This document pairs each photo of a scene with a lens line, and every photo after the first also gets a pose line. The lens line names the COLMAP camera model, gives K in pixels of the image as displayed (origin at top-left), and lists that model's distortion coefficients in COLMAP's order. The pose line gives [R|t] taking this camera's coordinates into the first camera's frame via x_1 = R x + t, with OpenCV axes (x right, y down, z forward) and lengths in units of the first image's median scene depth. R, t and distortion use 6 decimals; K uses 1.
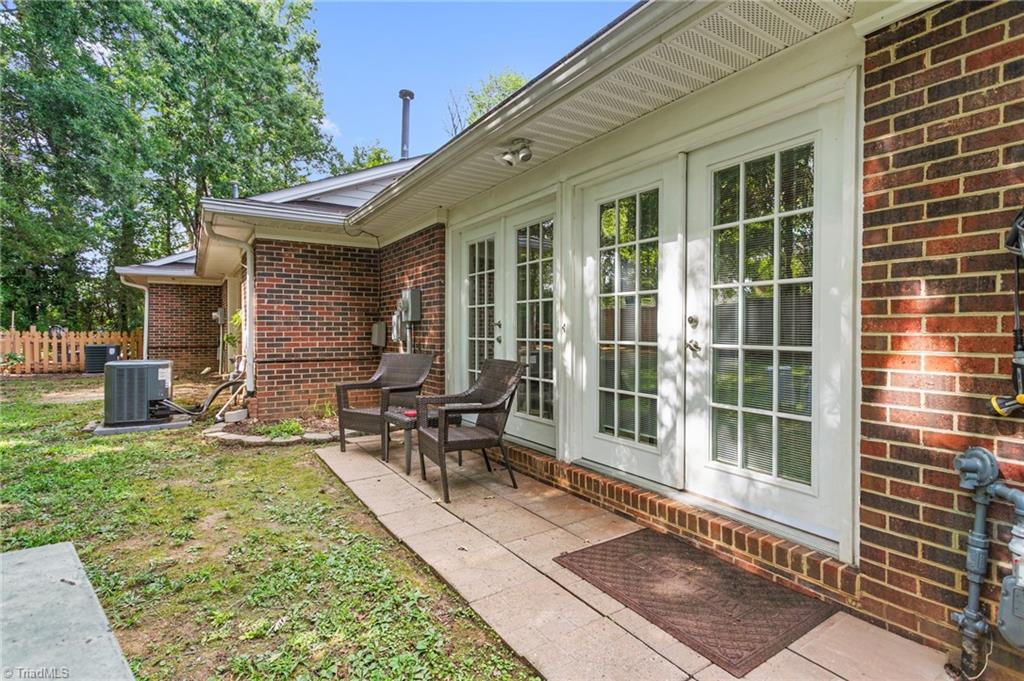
lens RADIAL K [[486.3, 0, 514.0], [0, 486.3, 332.4], [0, 0, 1]] dist [0.004869, 0.000822]
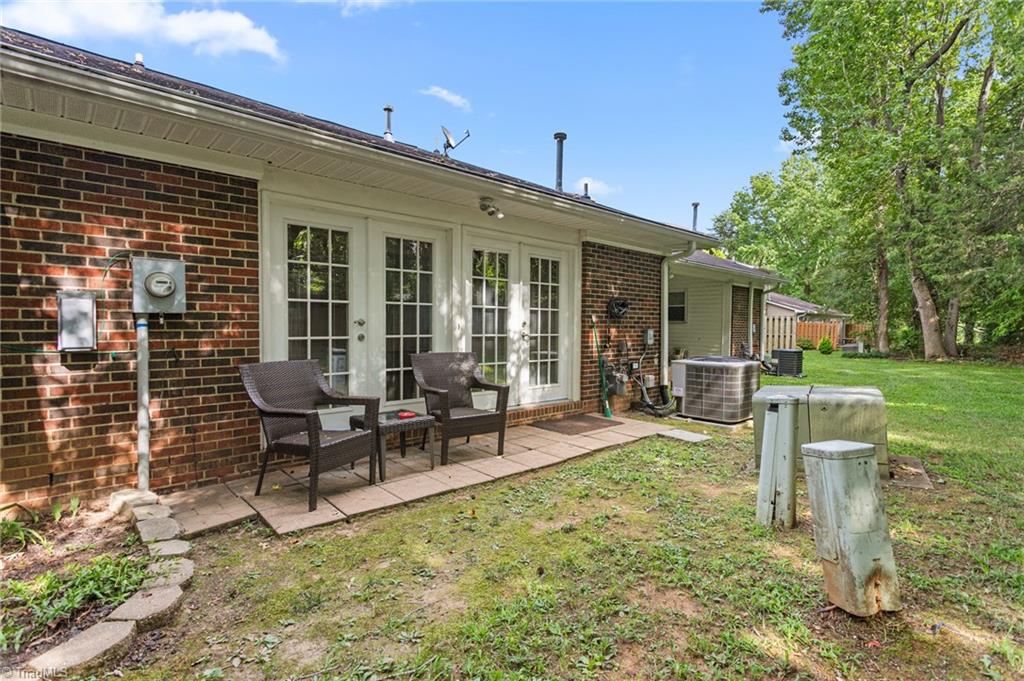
lens RADIAL K [[486.3, 0, 513.7], [0, 486.3, 335.8], [0, 0, 1]] dist [0.004869, 0.000822]
pose [[-0.162184, -0.012885, 0.986676, -1.649436], [0.008251, 0.999862, 0.014414, -0.001446], [-0.986726, 0.010479, -0.162056, 1.321722]]
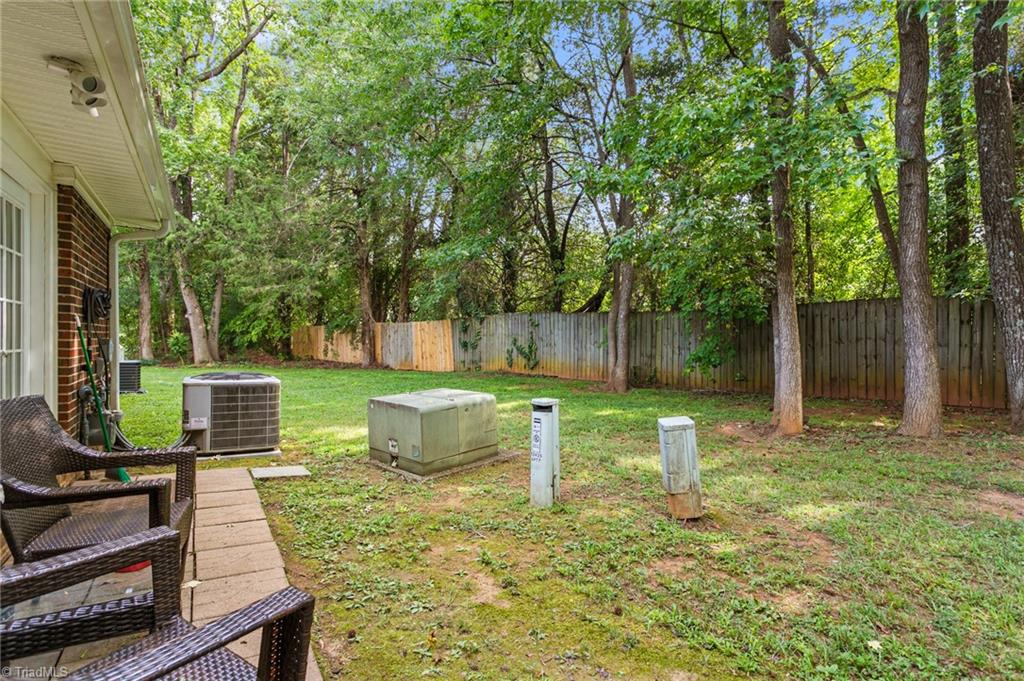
lens RADIAL K [[529.5, 0, 510.6], [0, 529.5, 342.0], [0, 0, 1]] dist [0.003877, 0.000183]
pose [[-0.998123, -0.010899, 0.060268, -0.754603], [-0.009978, 0.999829, 0.015559, -0.024186], [-0.060428, 0.014929, -0.998061, 1.961230]]
